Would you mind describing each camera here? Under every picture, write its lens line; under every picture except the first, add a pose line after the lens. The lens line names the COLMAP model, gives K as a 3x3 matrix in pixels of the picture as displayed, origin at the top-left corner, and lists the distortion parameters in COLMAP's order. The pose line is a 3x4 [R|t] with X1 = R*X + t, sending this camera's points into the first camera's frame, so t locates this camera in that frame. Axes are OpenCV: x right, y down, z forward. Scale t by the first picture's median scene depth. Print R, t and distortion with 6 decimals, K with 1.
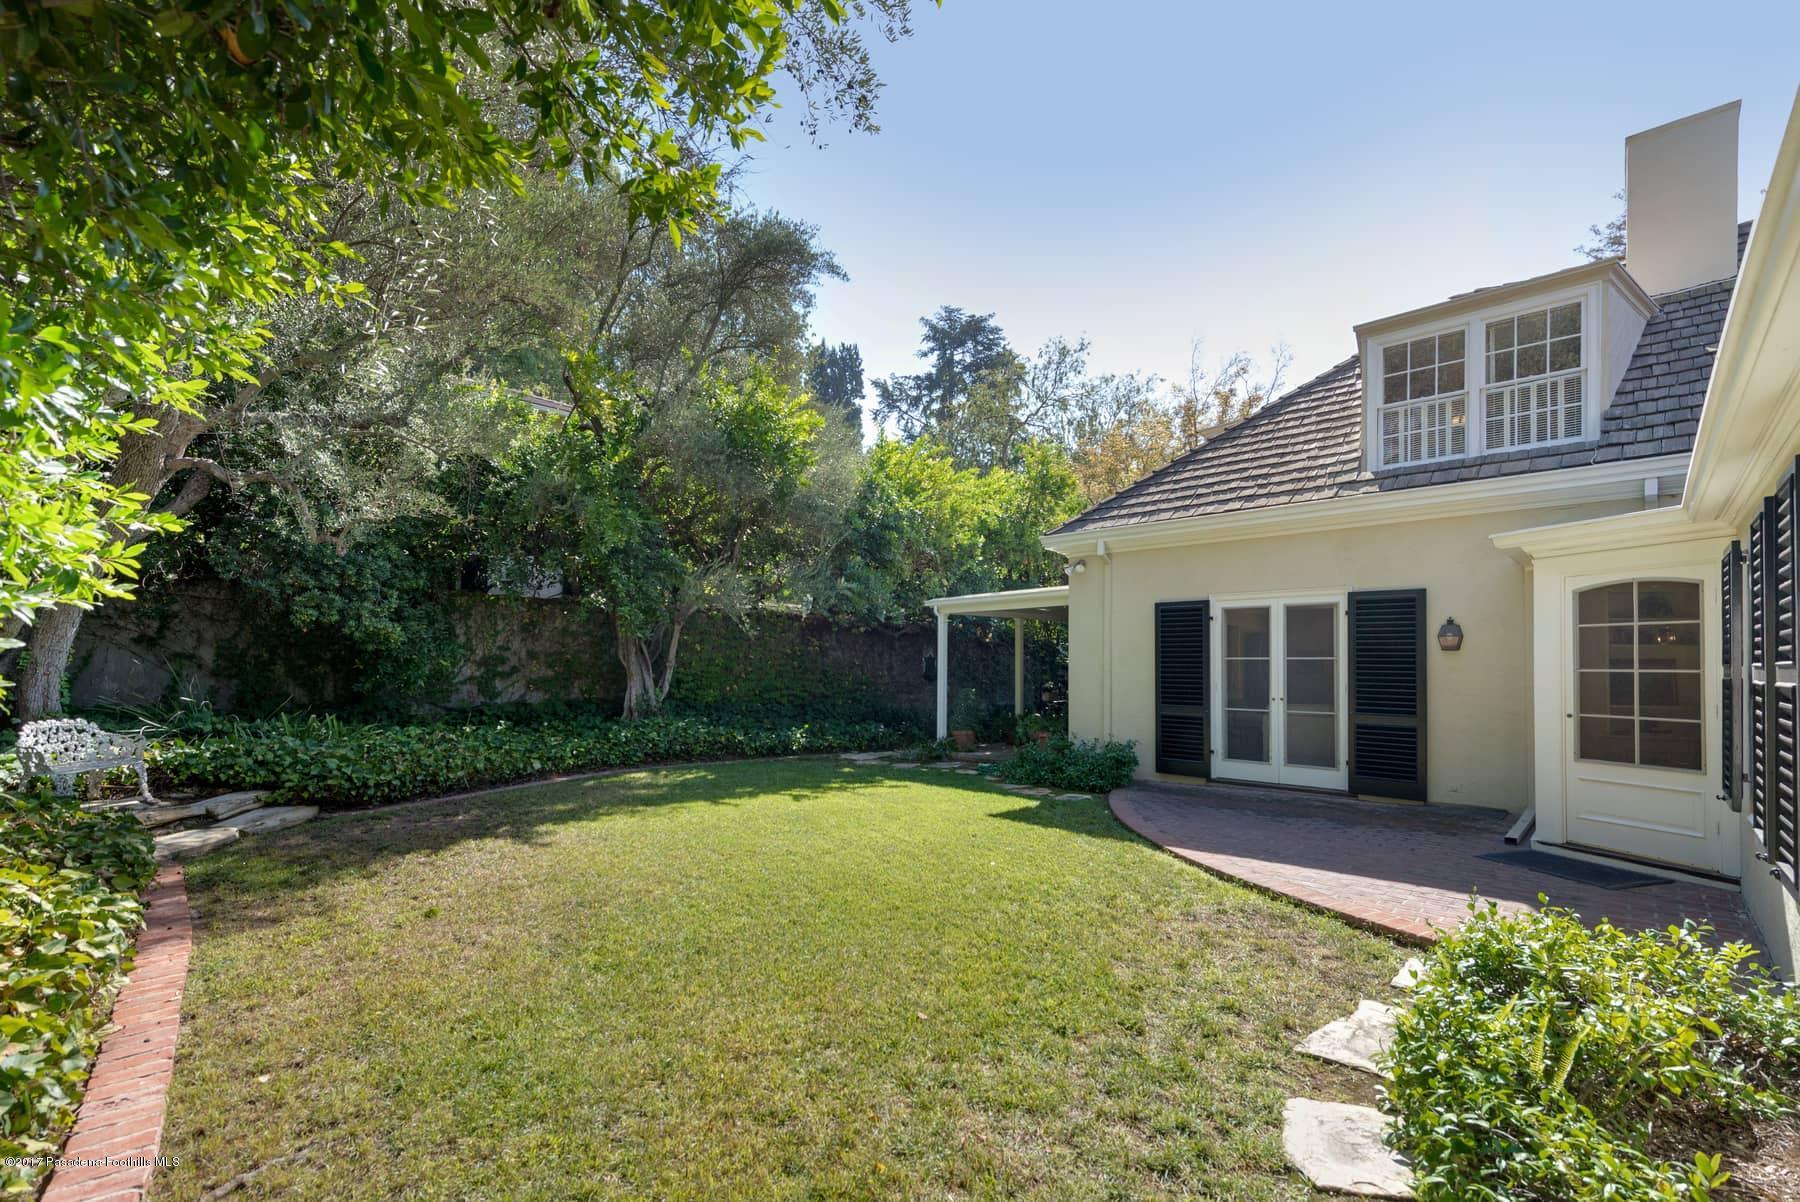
lens RADIAL K [[797.9, 0, 944.0], [0, 797.9, 667.4], [0, 0, 1]] dist [0.005219, -0.000270]
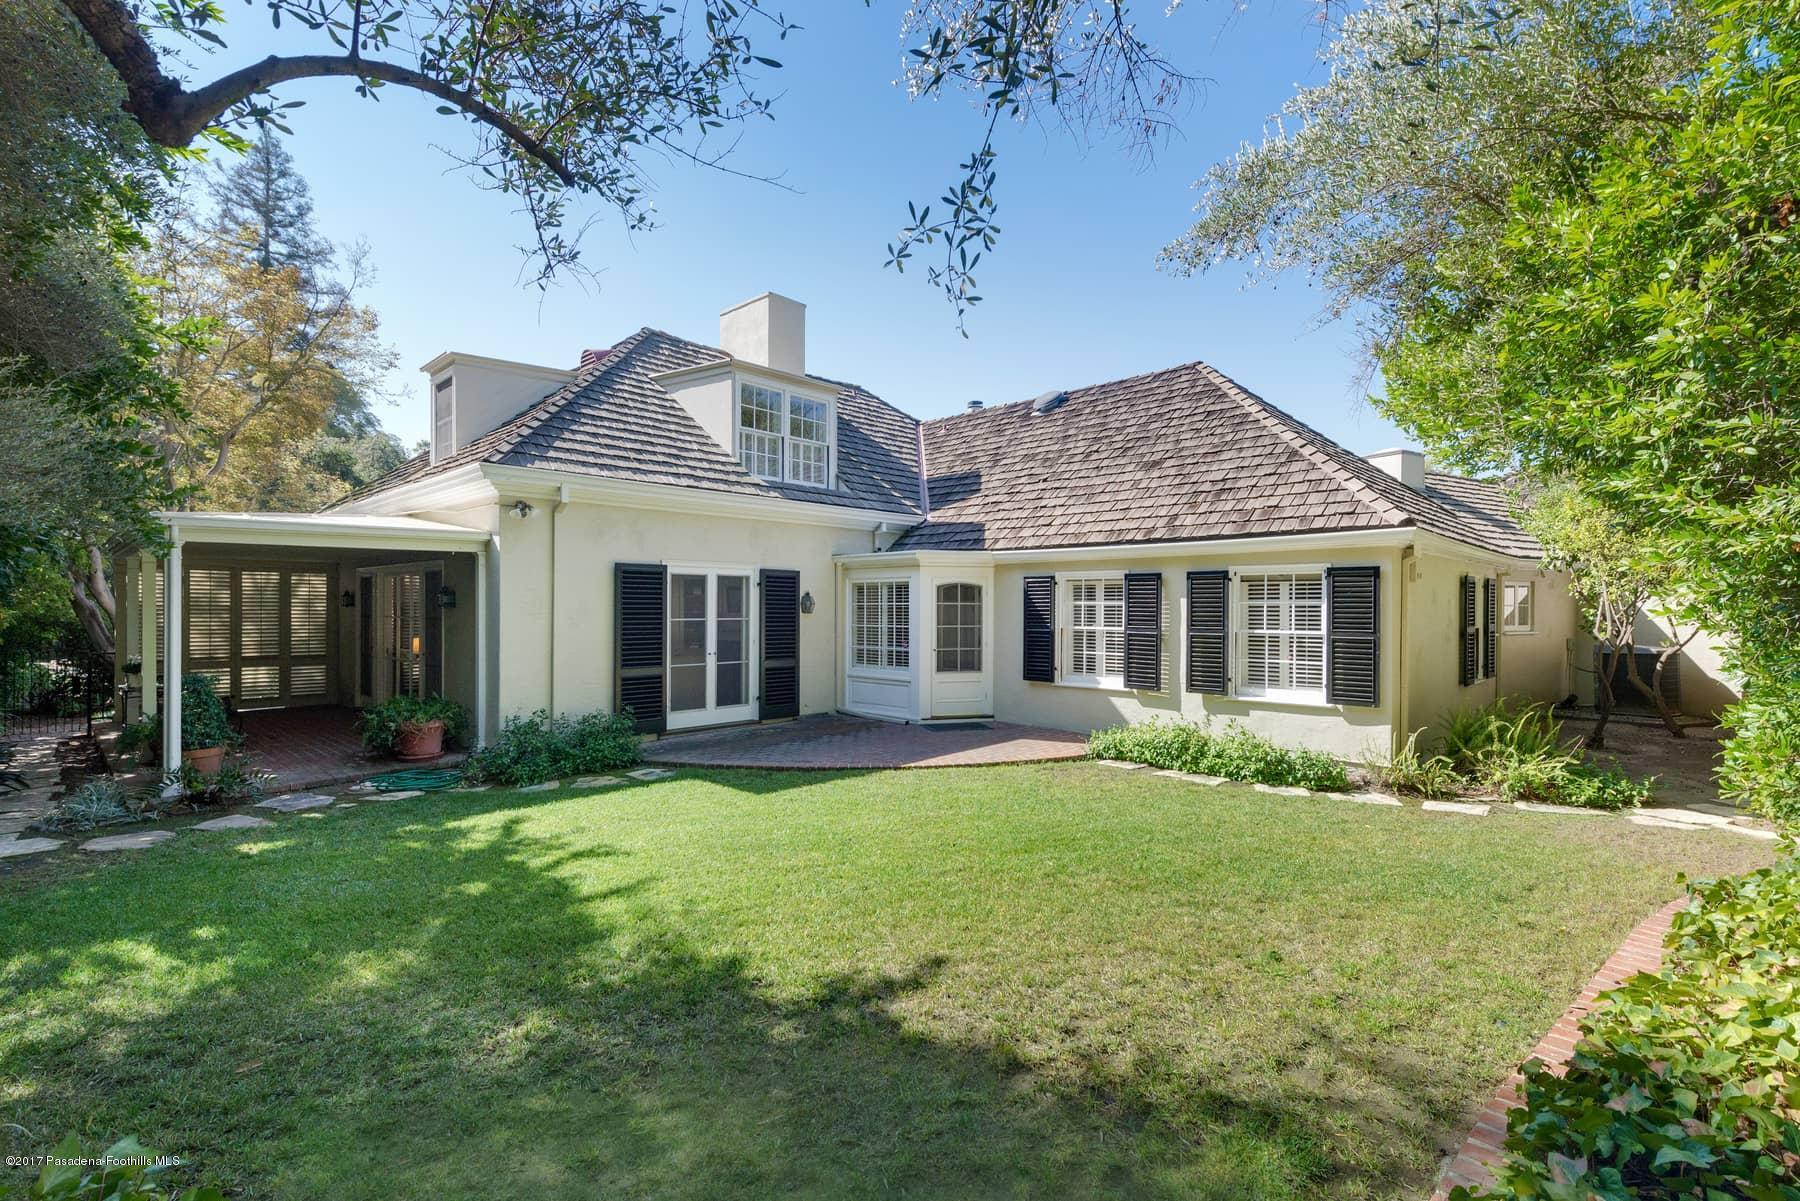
lens RADIAL K [[797.9, 0, 911.8], [0, 797.9, 604.0], [0, 0, 1]] dist [0.005219, -0.000270]
pose [[0.012513, -0.001768, 0.999920, -0.800938], [-0.002178, 0.999996, 0.001796, -0.038116], [-0.999919, -0.002200, 0.012509, 0.725176]]
